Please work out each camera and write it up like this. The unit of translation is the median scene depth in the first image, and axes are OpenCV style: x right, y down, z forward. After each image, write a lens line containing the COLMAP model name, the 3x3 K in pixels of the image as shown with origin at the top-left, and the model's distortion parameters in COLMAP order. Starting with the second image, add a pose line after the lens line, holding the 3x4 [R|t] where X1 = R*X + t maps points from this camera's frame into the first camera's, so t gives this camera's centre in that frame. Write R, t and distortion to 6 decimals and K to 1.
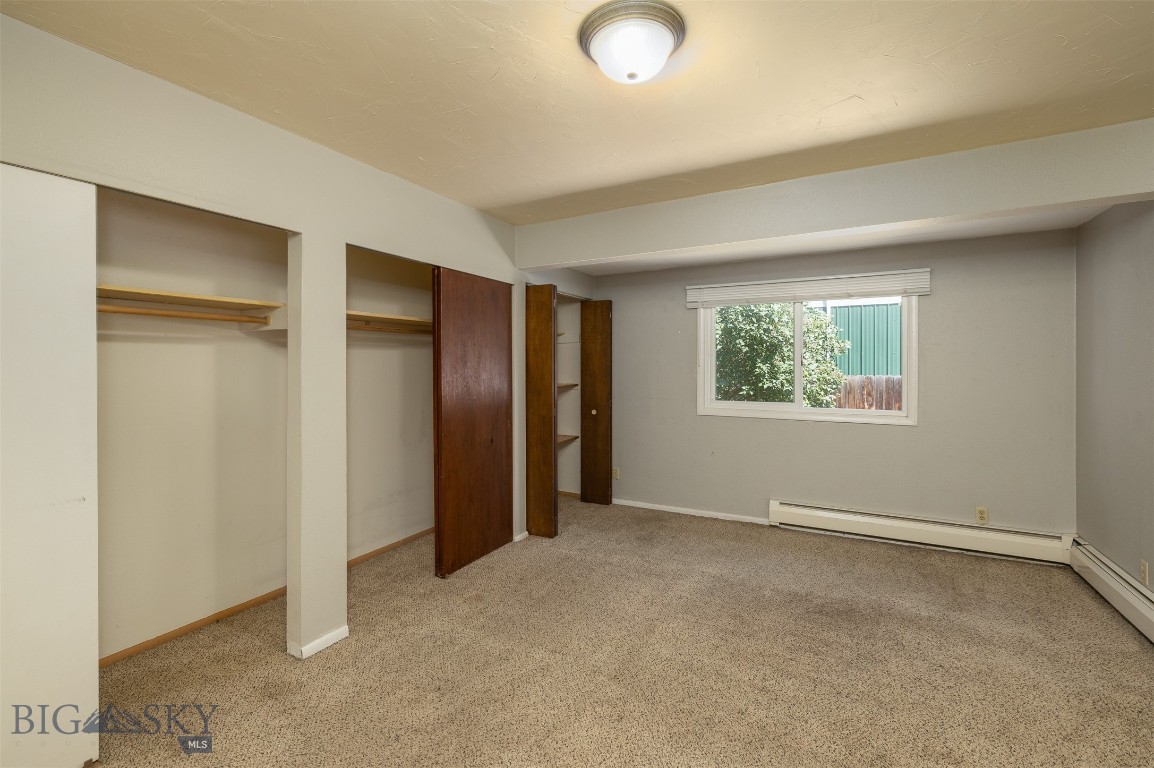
lens RADIAL K [[498.2, 0, 575.2], [0, 498.2, 376.7], [0, 0, 1]] dist [0.001515, 0.000506]
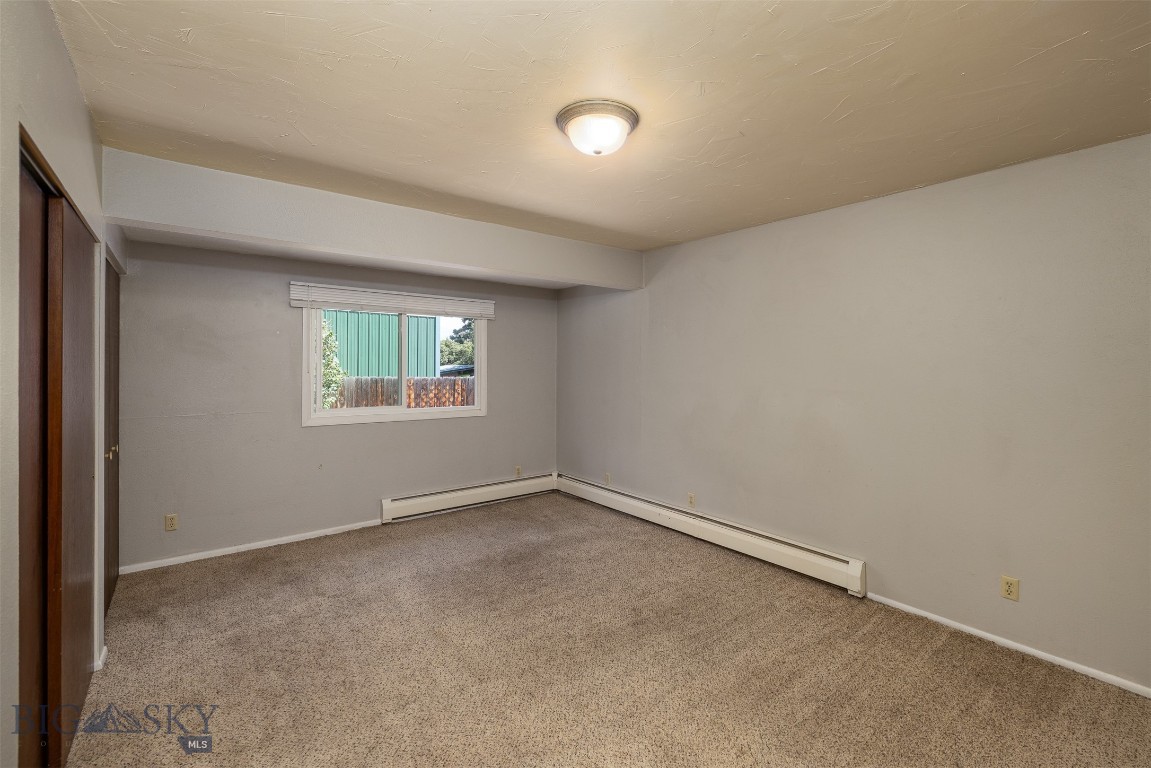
lens RADIAL K [[496.9, 0, 580.7], [0, 496.9, 374.9], [0, 0, 1]] dist [0.001515, 0.000506]
pose [[0.386953, -0.013453, 0.922001, -0.464472], [0.013655, 0.999868, 0.008858, -0.021611], [-0.921998, 0.009162, 0.387085, 0.239254]]
